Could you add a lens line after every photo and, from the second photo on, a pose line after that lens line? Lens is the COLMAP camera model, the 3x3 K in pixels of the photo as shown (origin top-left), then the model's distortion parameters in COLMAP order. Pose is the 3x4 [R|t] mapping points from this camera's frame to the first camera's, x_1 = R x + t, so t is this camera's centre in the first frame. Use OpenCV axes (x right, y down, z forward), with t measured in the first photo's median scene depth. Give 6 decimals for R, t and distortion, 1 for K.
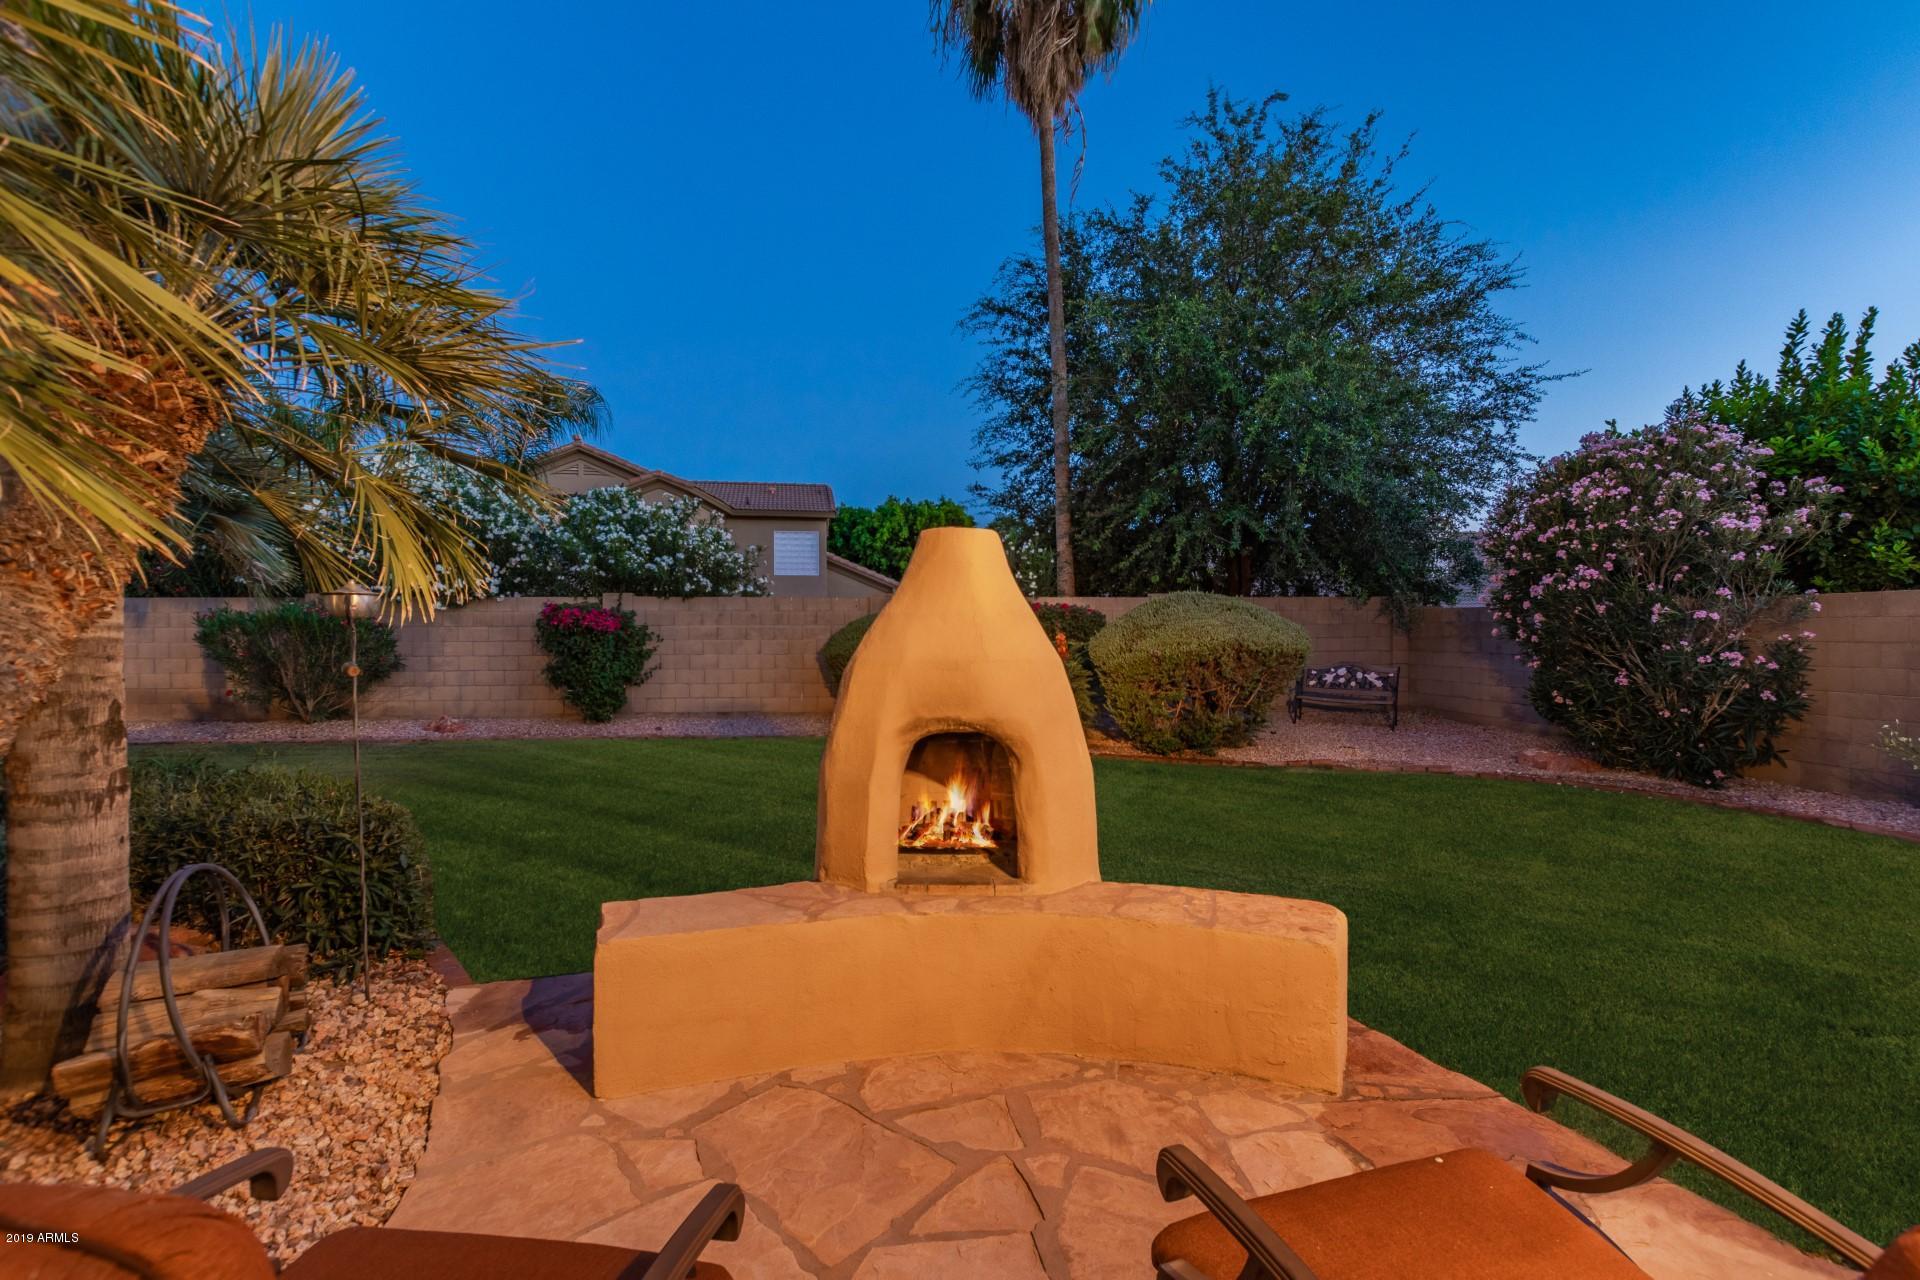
lens RADIAL K [[871.8, 0, 965.4], [0, 871.8, 647.8], [0, 0, 1]] dist [0.003325, -0.001579]
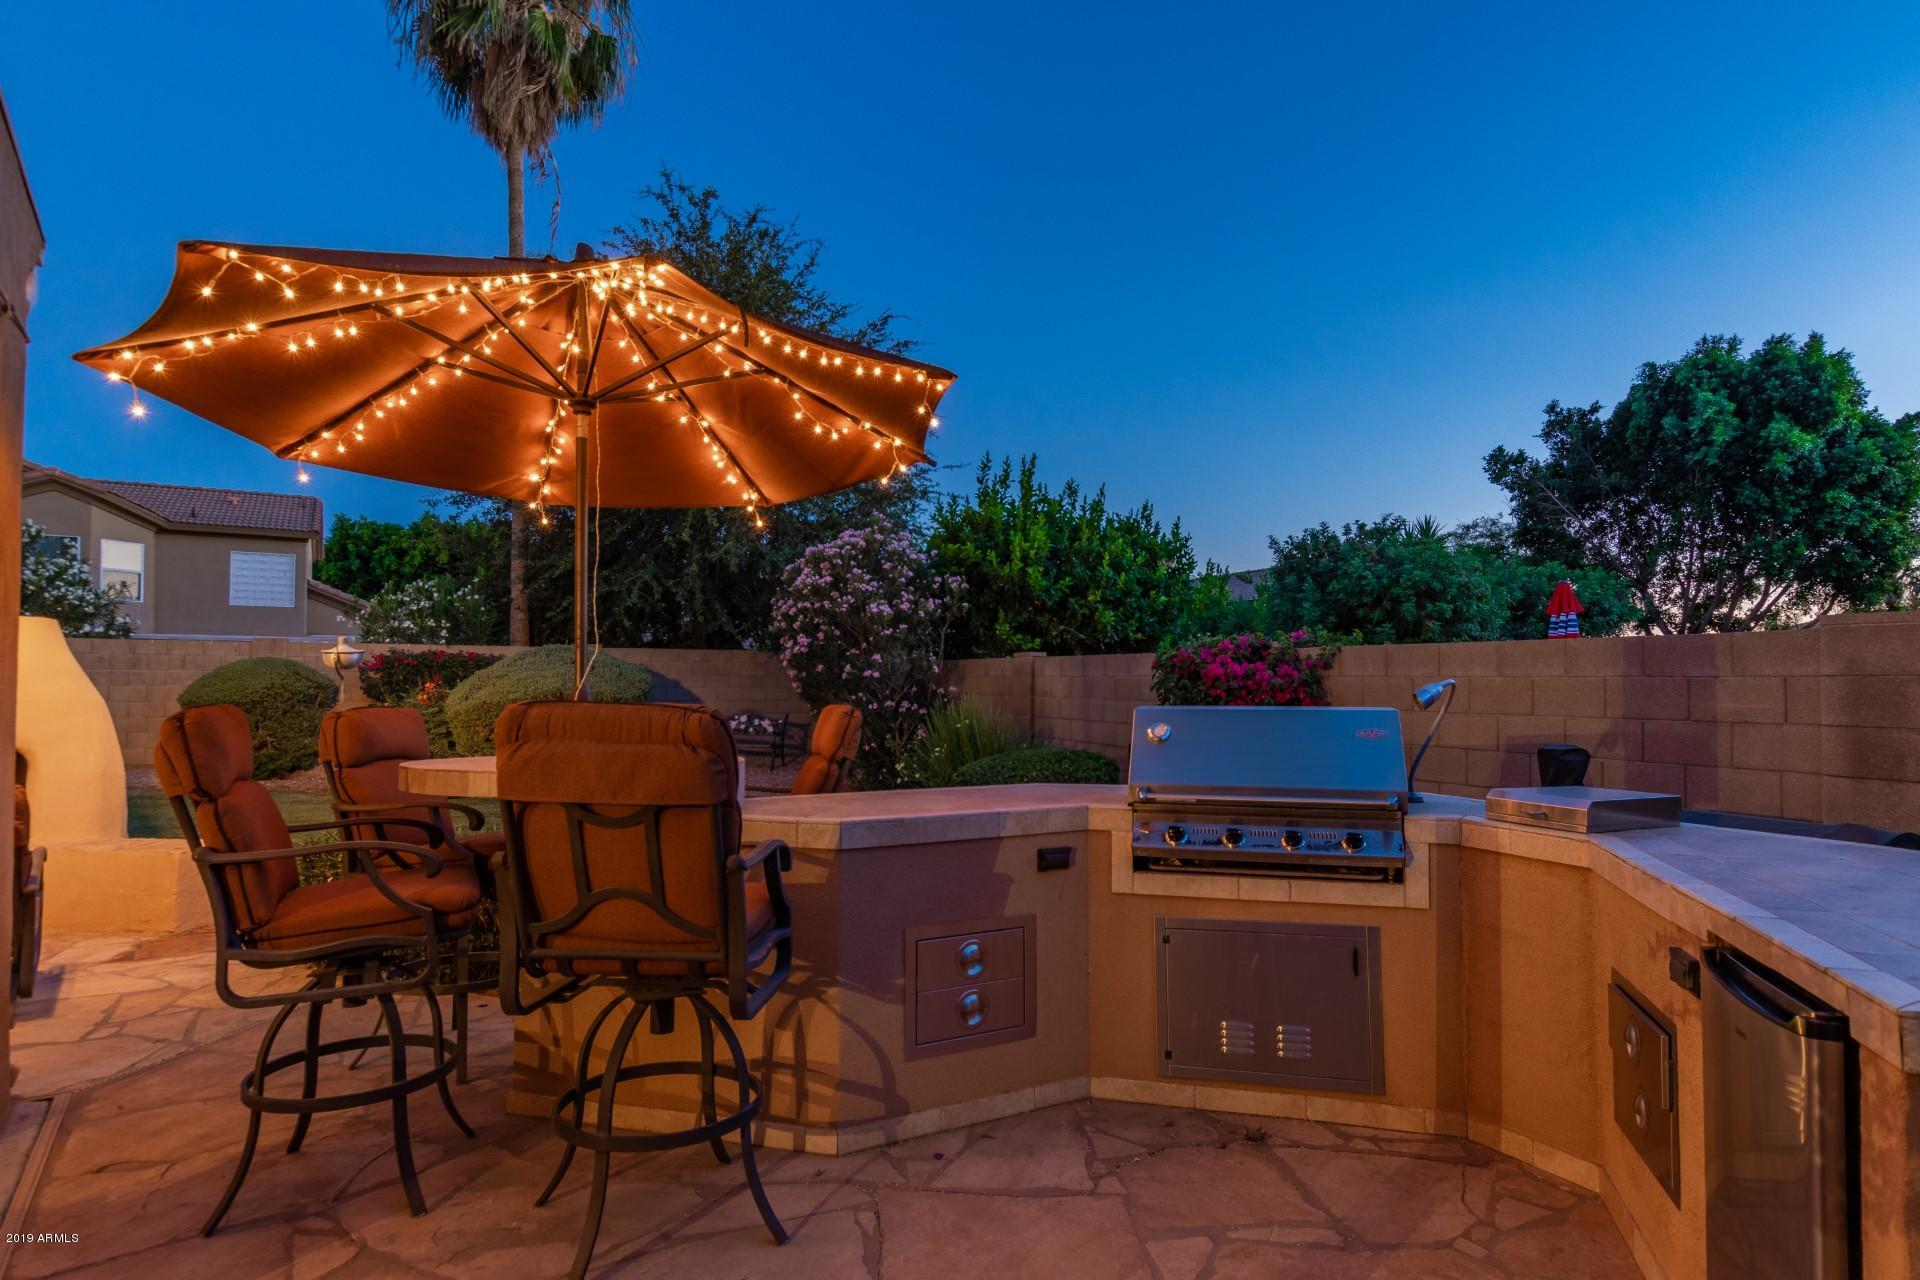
lens RADIAL K [[1045.3, 0, 960.4], [0, 1045.3, 650.2], [0, 0, 1]] dist [0.003957, 0.001870]
pose [[0.944656, 0.020817, 0.327400, 0.195174], [-0.005680, 0.998873, -0.047122, 0.001087], [-0.328012, 0.042654, 0.943710, -0.262251]]
